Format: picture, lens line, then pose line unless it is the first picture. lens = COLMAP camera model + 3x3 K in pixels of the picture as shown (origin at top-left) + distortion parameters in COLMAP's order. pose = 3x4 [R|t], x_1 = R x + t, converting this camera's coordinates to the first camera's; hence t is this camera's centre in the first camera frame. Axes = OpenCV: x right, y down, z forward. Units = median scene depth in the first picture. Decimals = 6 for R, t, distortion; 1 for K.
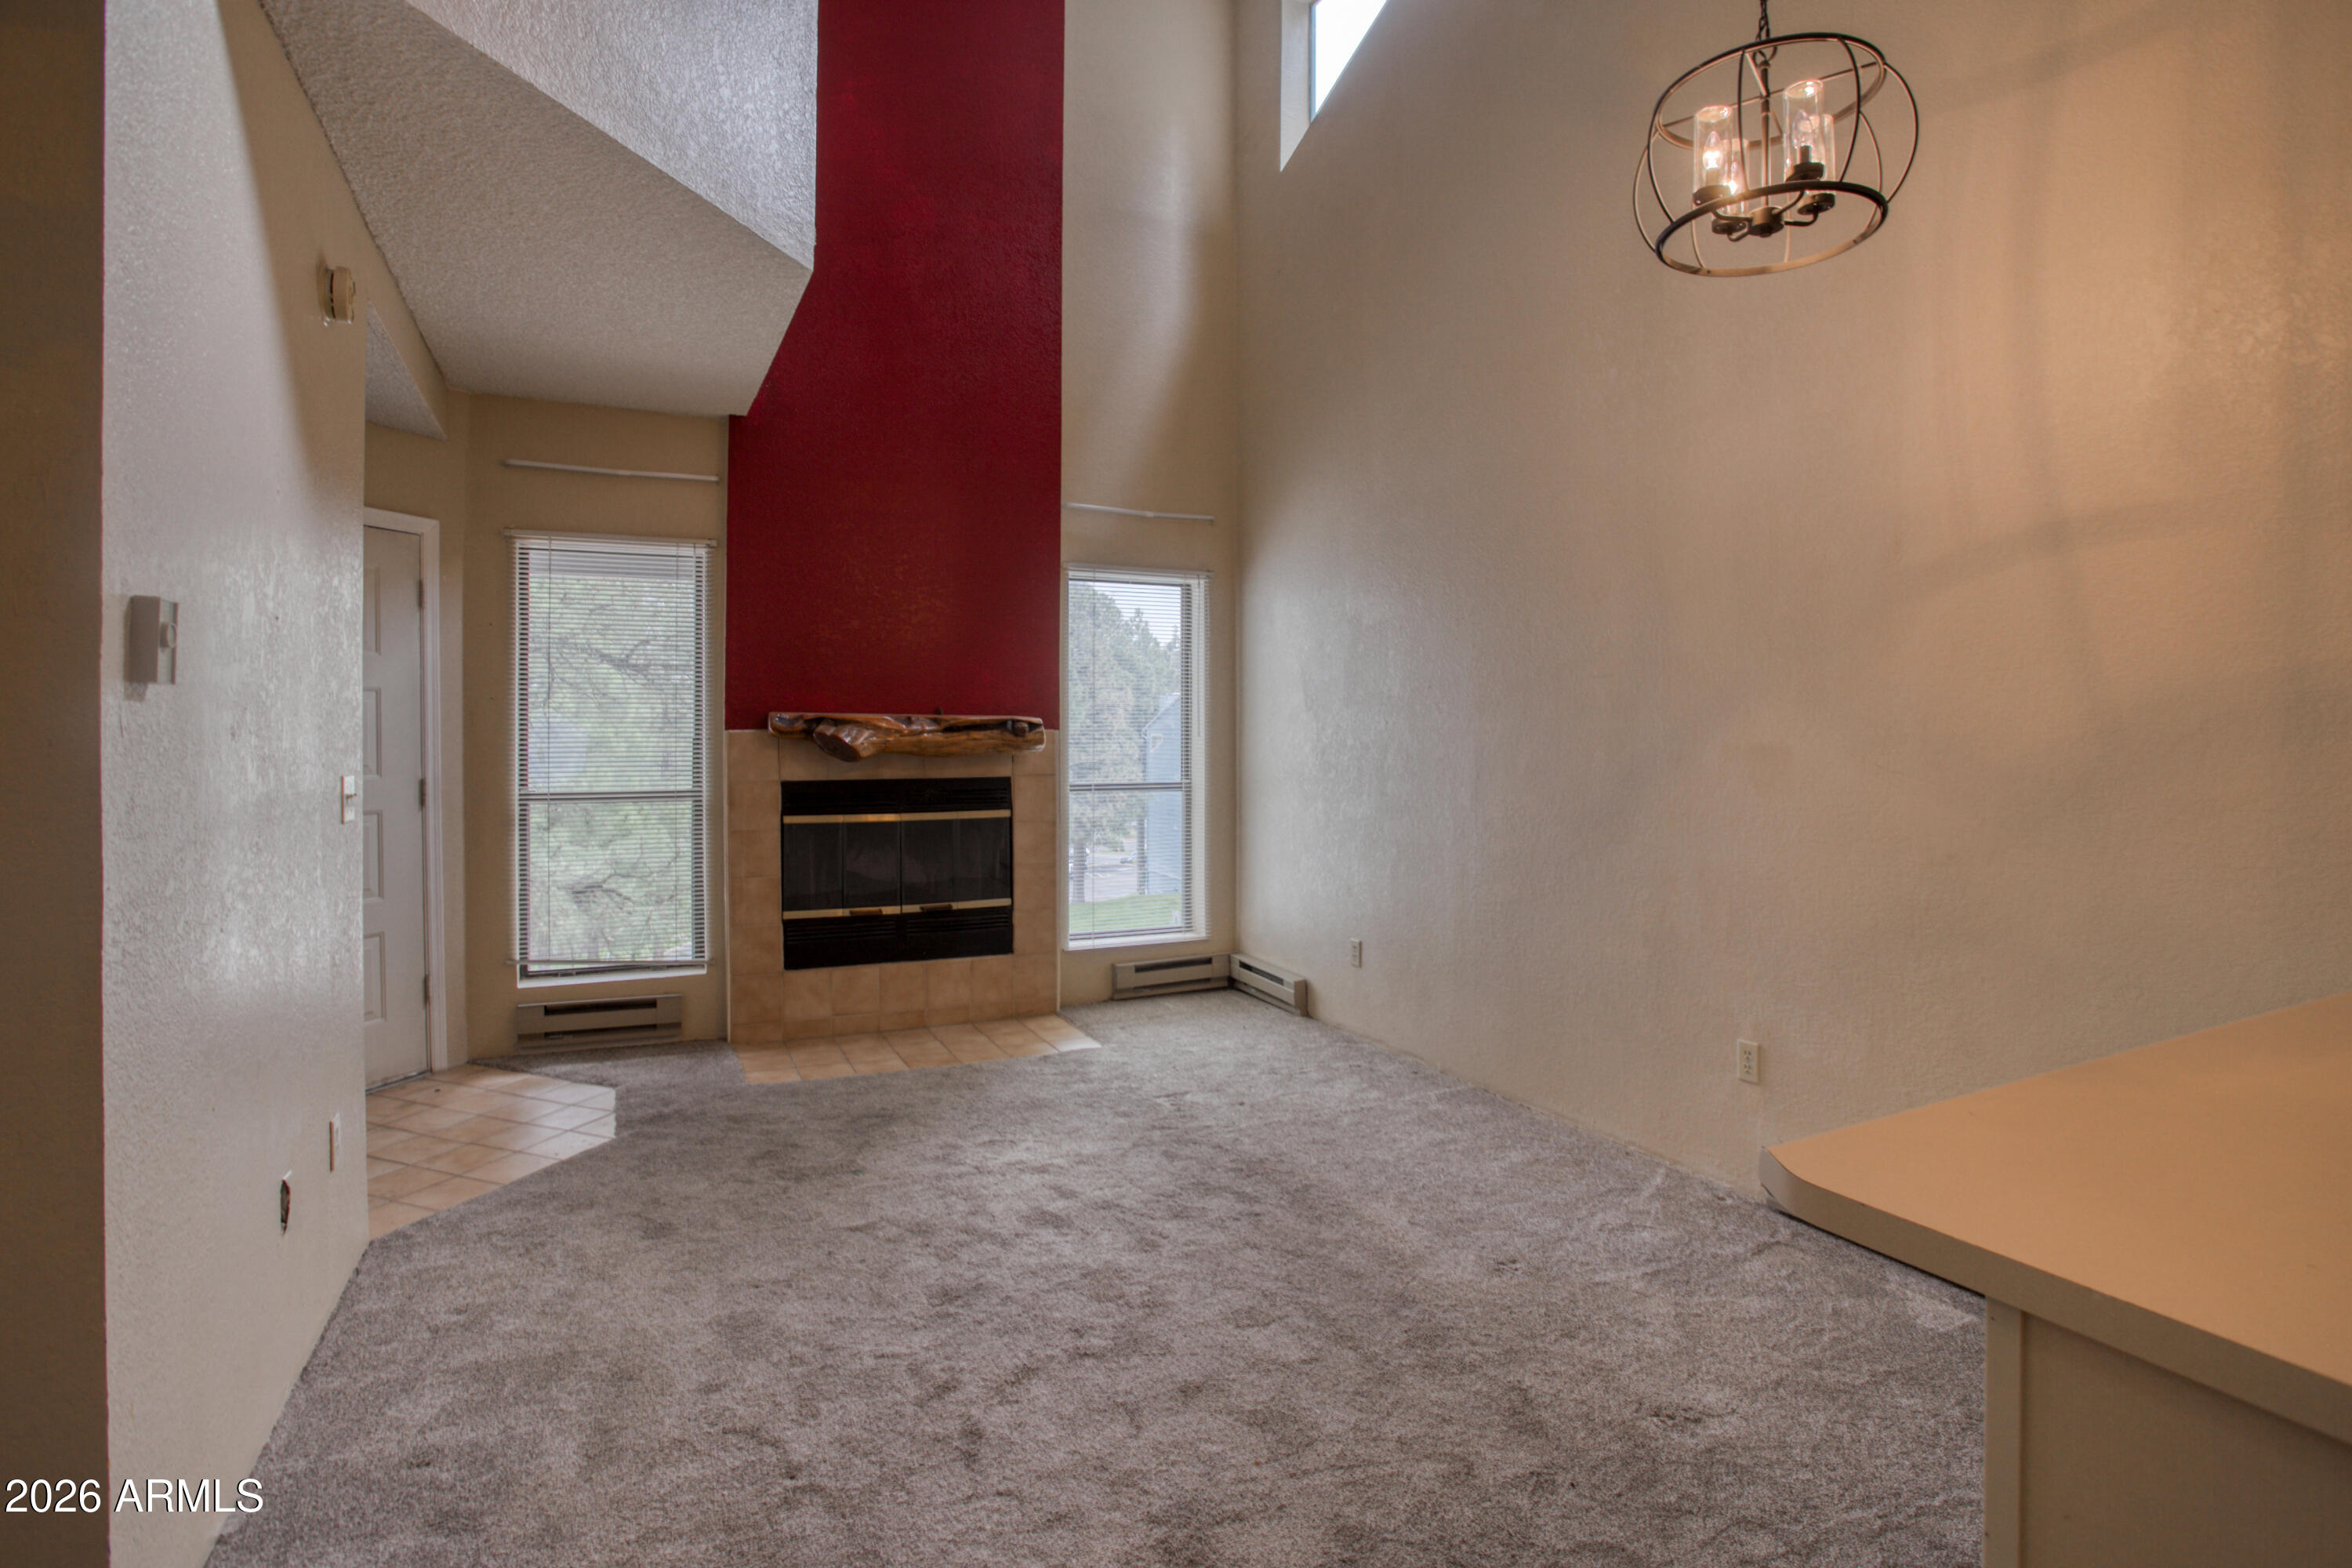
lens RADIAL K [[1157.1, 0, 1171.5], [0, 1157.1, 754.6], [0, 0, 1]] dist [-0.042160, 0.007325]
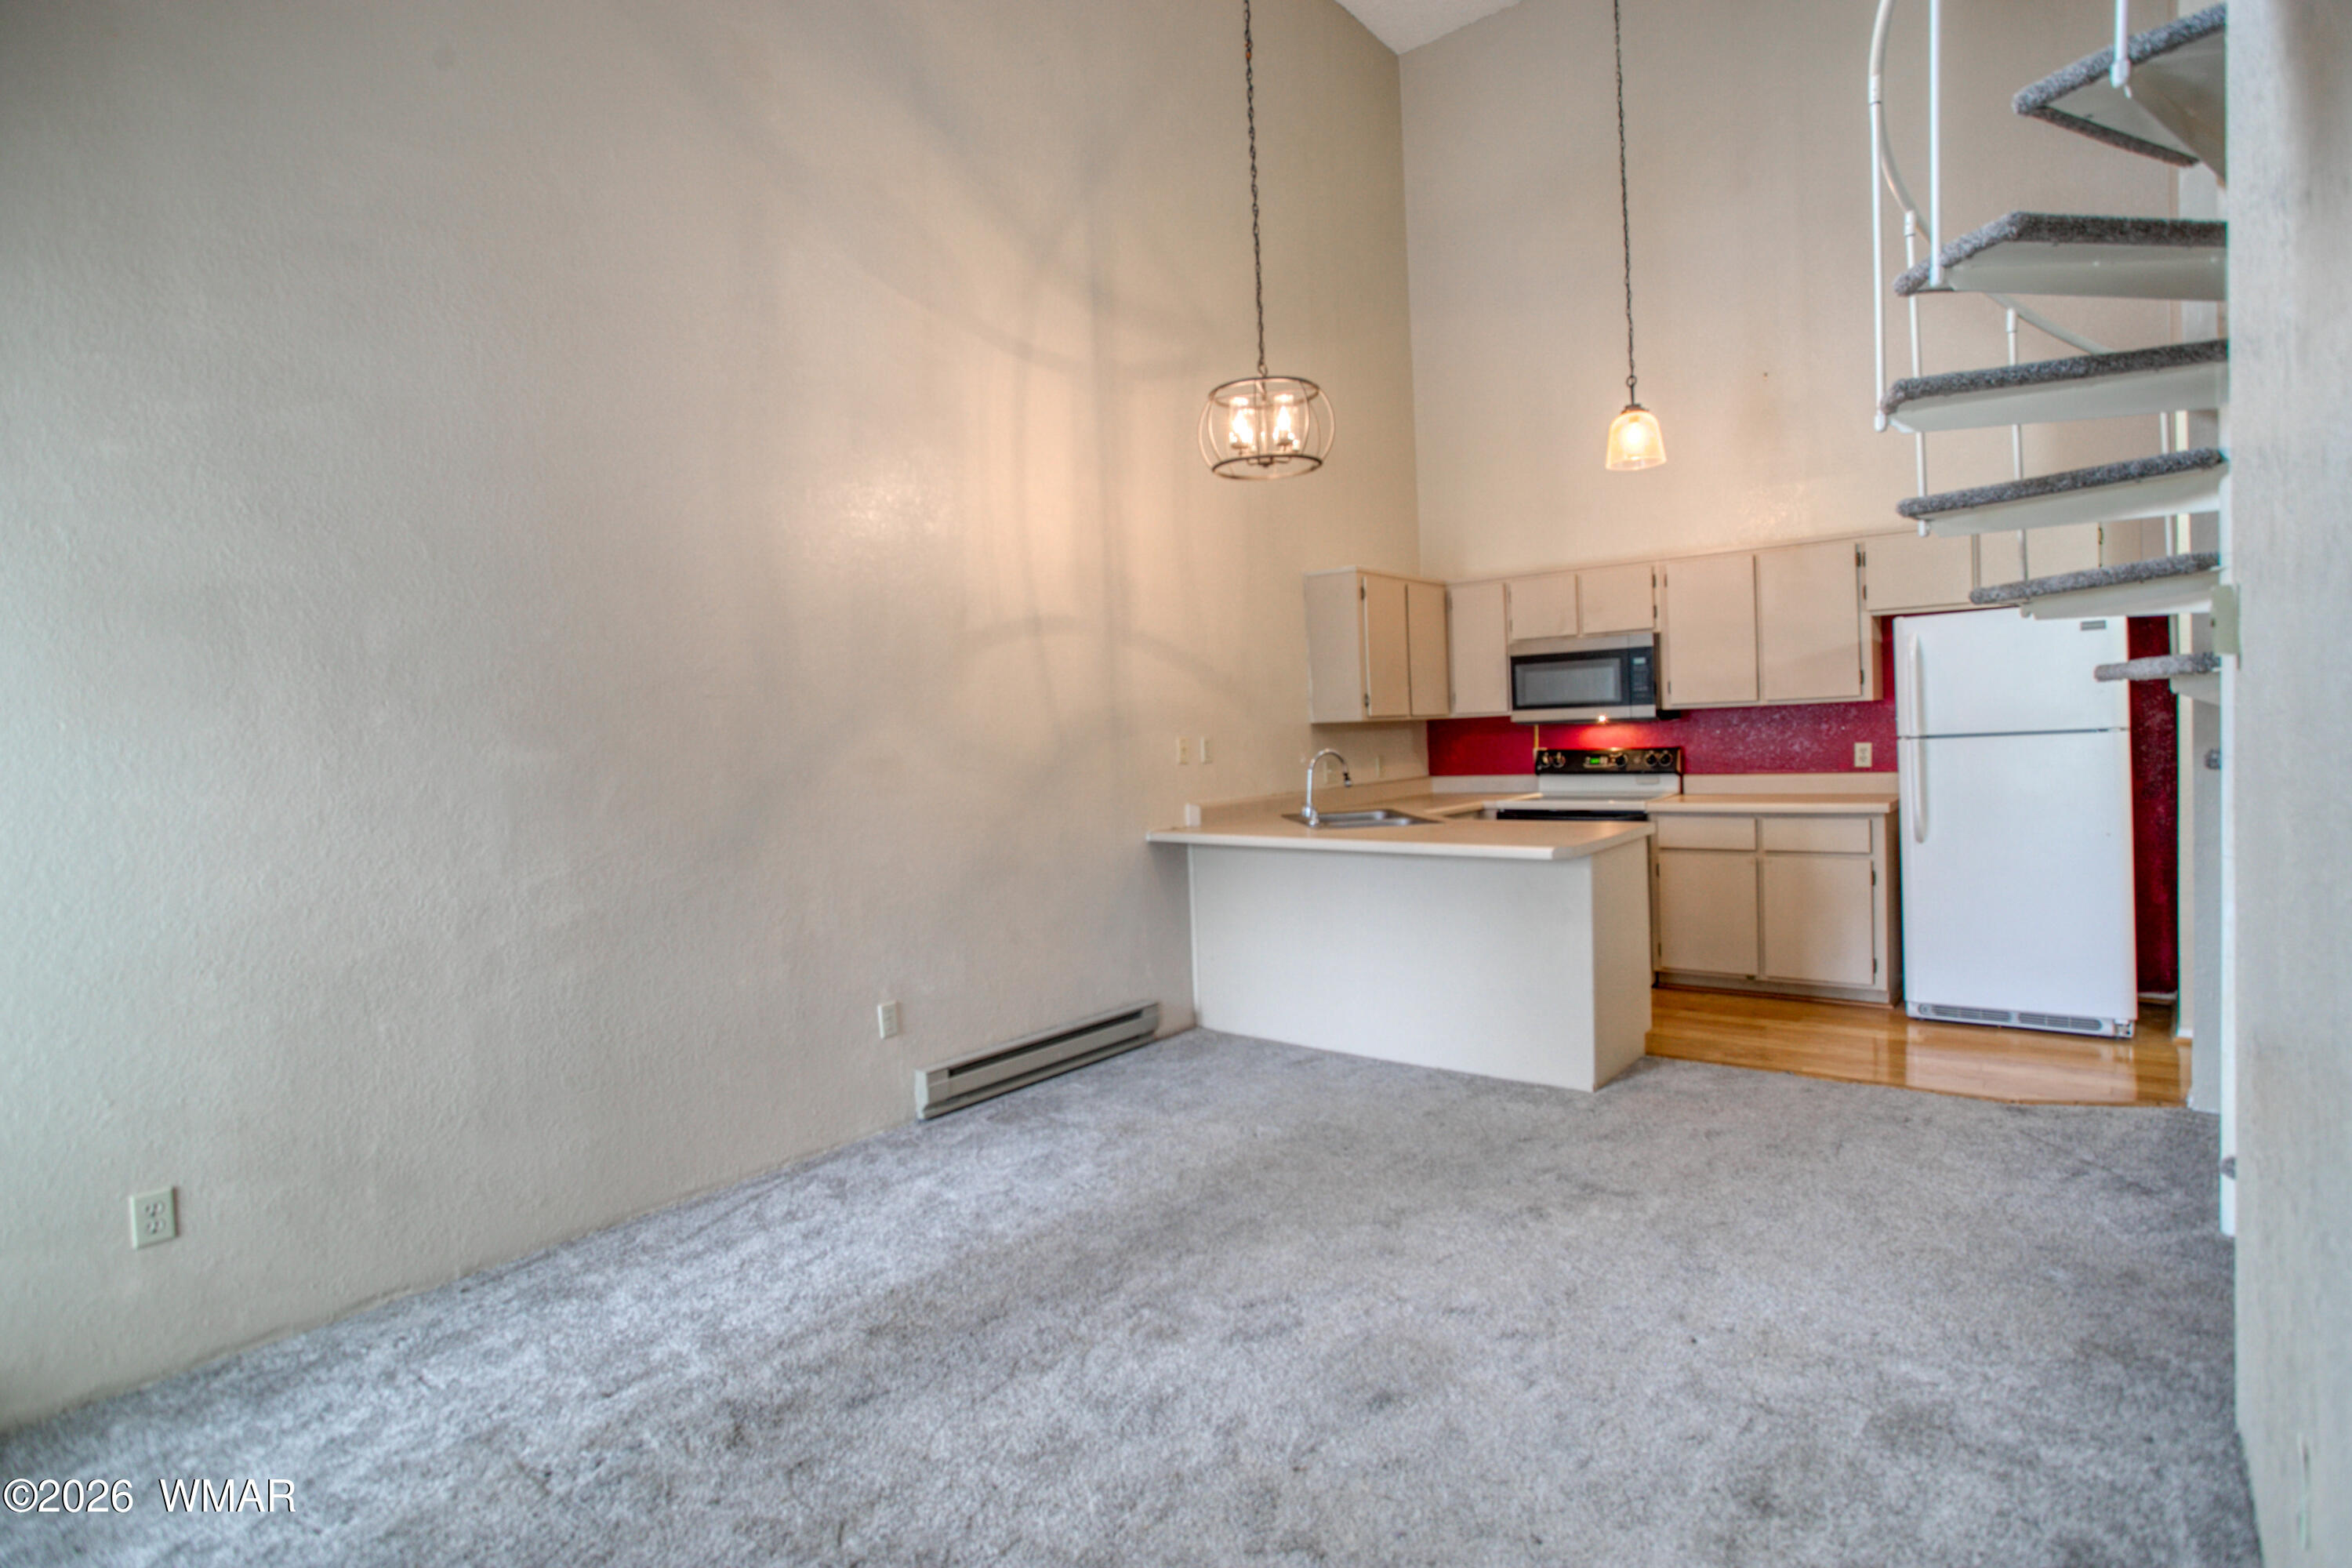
lens RADIAL K [[1186.1, 0, 1216.3], [0, 1186.1, 756.7], [0, 0, 1]] dist [0.001592, 0.000856]
pose [[-0.451452, 0.005234, 0.892280, -1.019855], [0.048977, 0.998621, 0.018922, -0.013846], [-0.890950, 0.052244, -0.451086, 1.662416]]
